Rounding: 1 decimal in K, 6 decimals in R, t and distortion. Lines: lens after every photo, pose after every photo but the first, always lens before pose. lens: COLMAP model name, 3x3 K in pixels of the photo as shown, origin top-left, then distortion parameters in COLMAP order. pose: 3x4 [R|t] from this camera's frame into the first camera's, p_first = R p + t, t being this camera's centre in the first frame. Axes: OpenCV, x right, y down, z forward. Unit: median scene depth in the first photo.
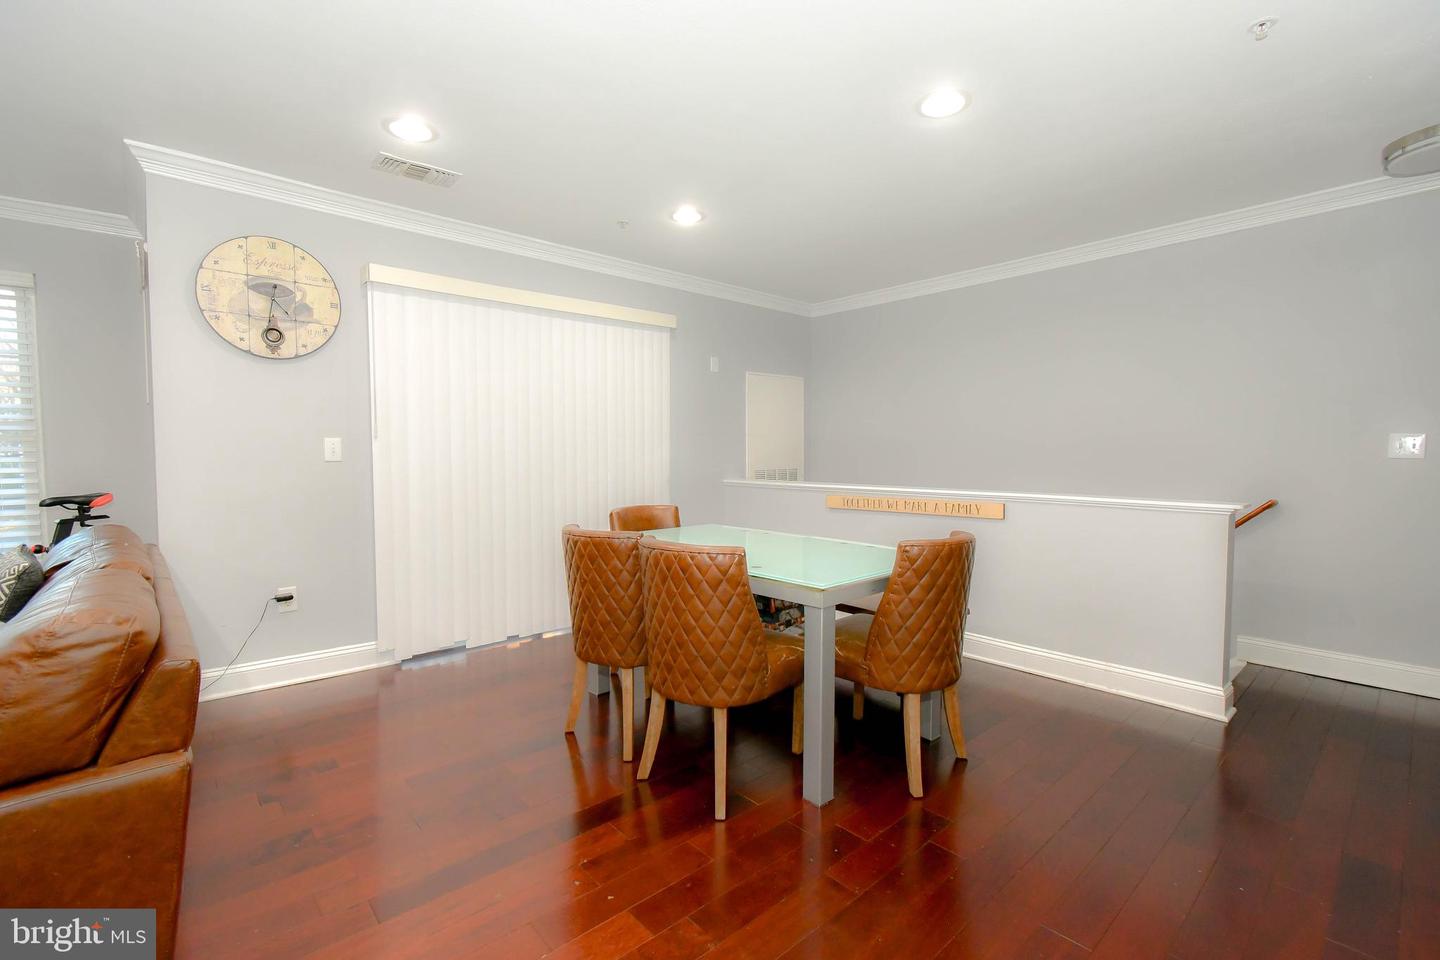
lens RADIAL K [[637.7, 0, 730.0], [0, 637.7, 487.9], [0, 0, 1]] dist [0.003013, -0.000943]
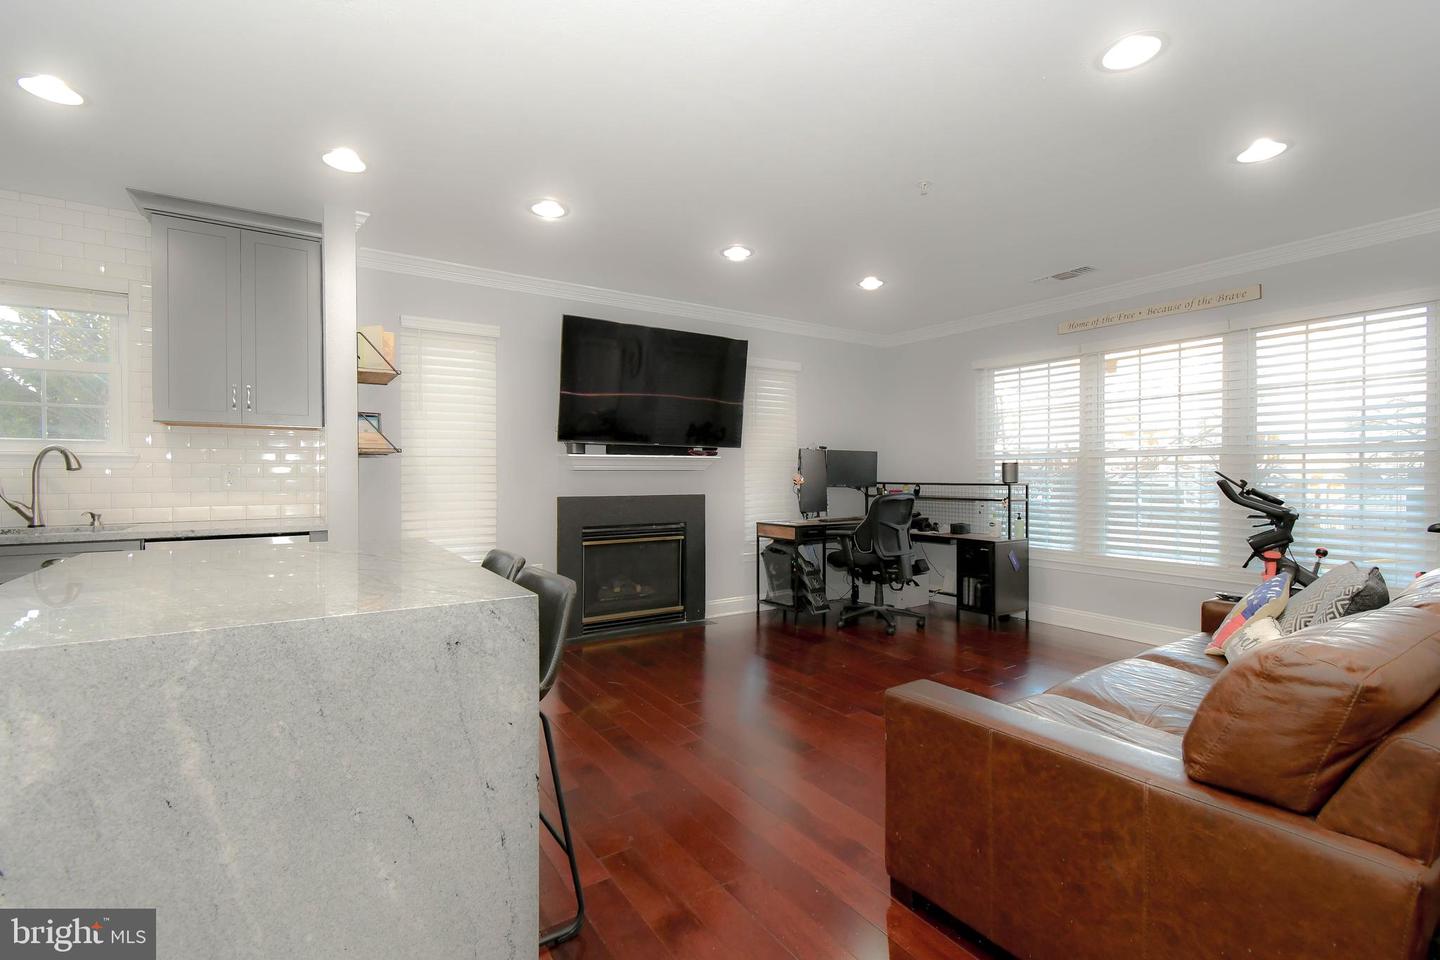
lens RADIAL K [[637.7, 0, 711.0], [0, 637.7, 479.0], [0, 0, 1]] dist [0.003013, -0.000943]
pose [[-0.154499, 0.007627, -0.987963, 0.023515], [-0.054542, 0.998379, 0.016237, -0.011428], [0.986486, 0.056394, -0.153833, 0.268965]]
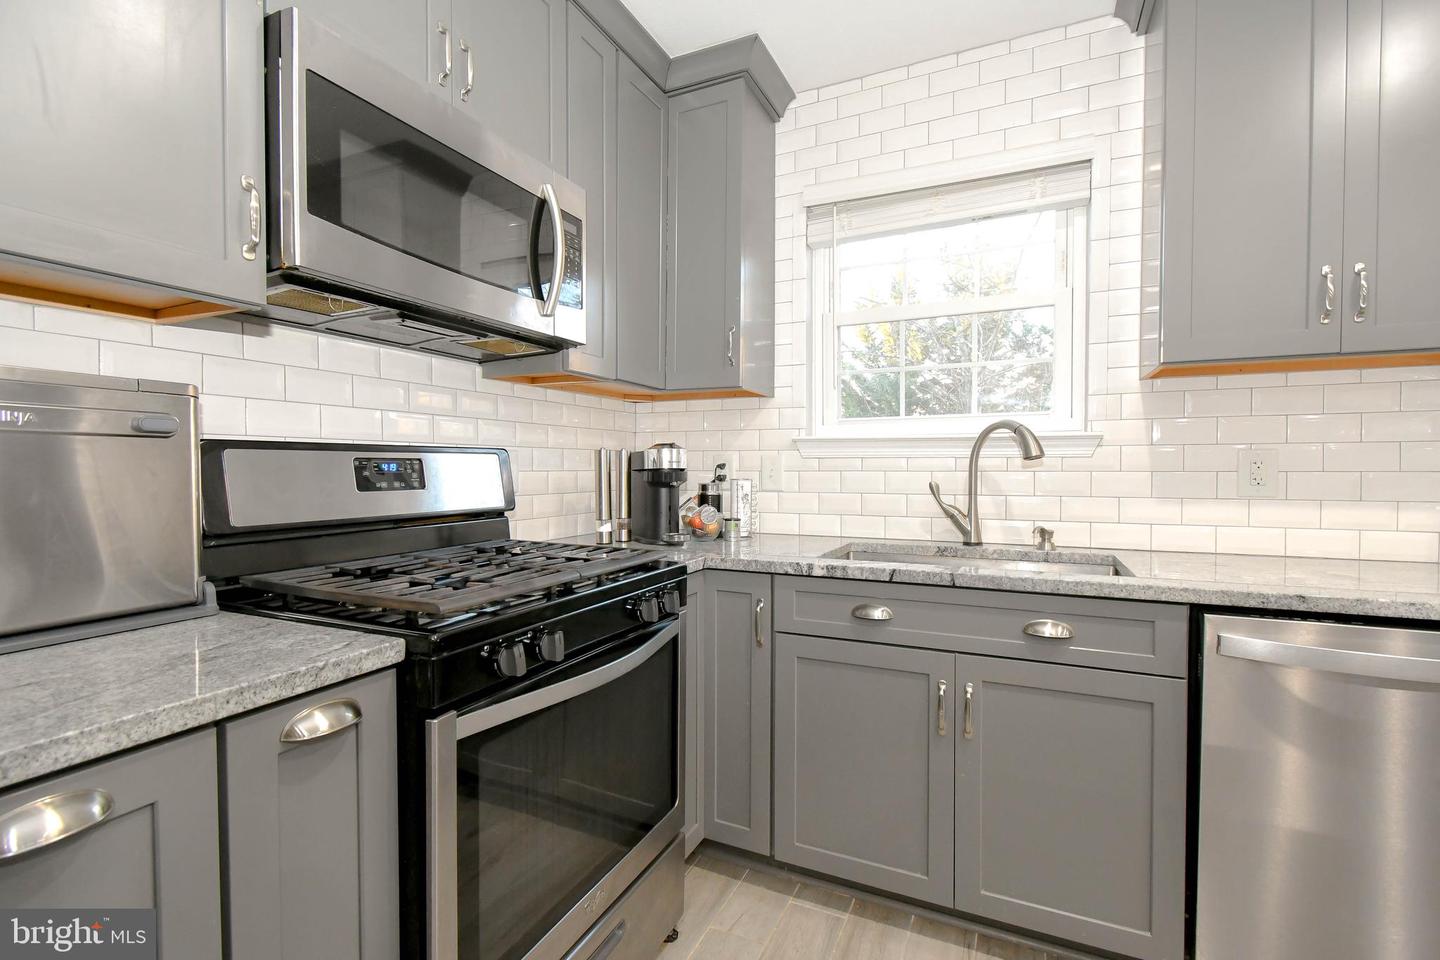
lens RADIAL K [[637.7, 0, 720.1], [0, 637.7, 481.3], [0, 0, 1]] dist [0.003013, -0.000943]
pose [[-0.920137, 0.010676, -0.391450, -0.802884], [-0.020099, 0.997023, 0.074436, 0.086295], [0.391080, 0.076359, -0.917184, -1.498951]]
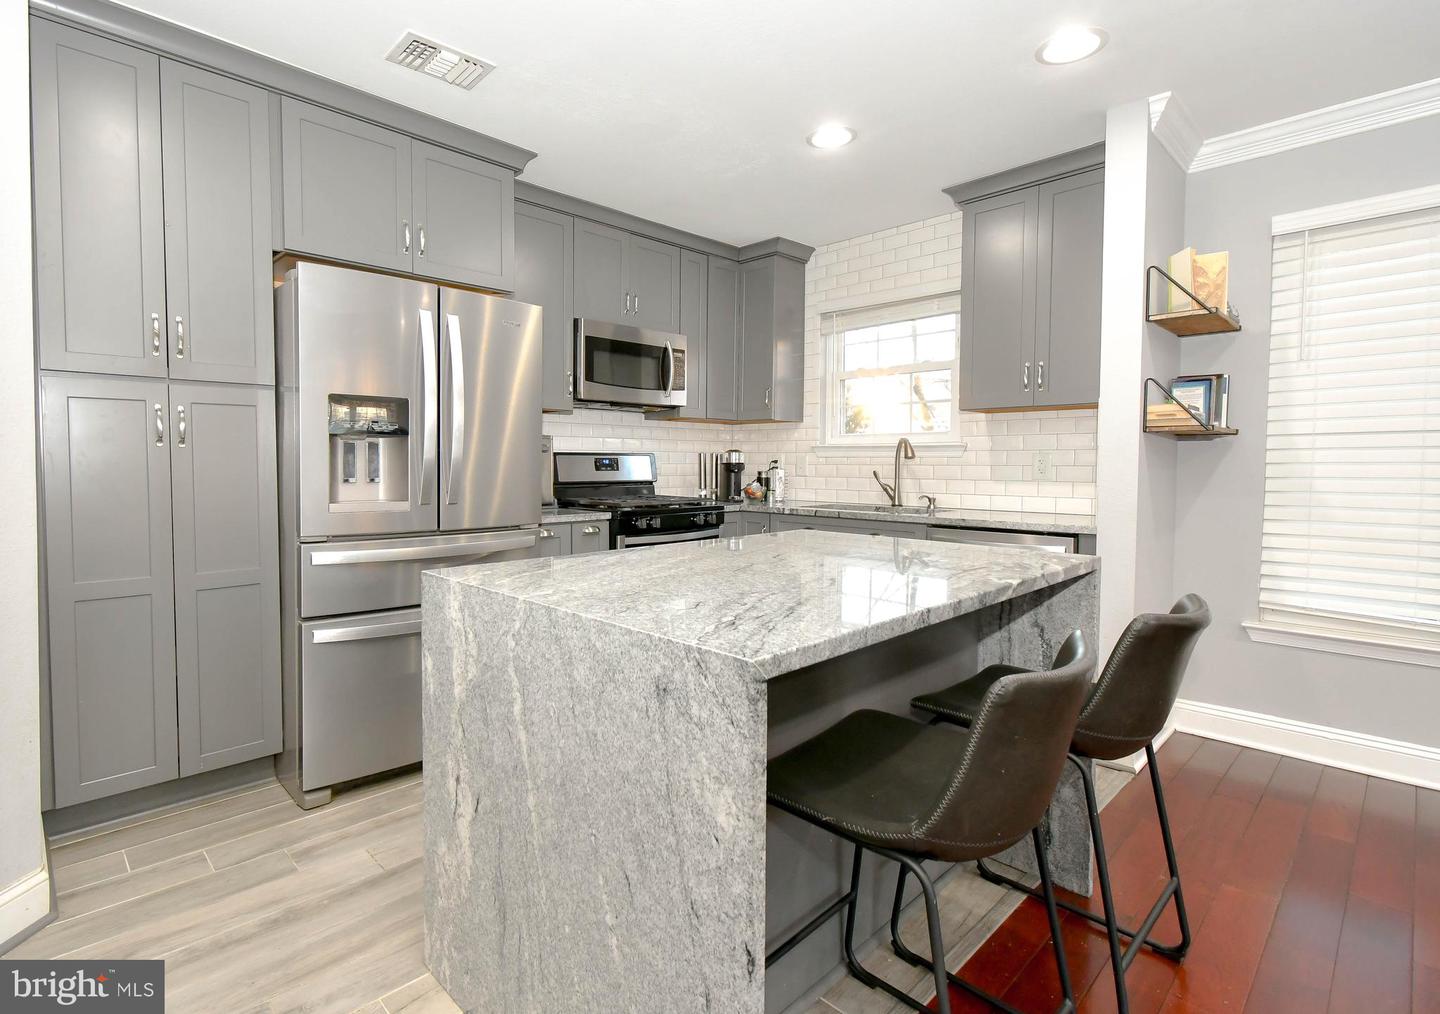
lens RADIAL K [[701.8, 0, 655.6], [0, 701.8, 482.6], [0, 0, 1]] dist [0.002505, -0.003128]
pose [[-0.999971, -0.000929, -0.007547, -0.912765], [-0.001576, 0.996280, 0.086156, -0.030526], [0.007439, 0.086166, -0.996253, 0.544065]]
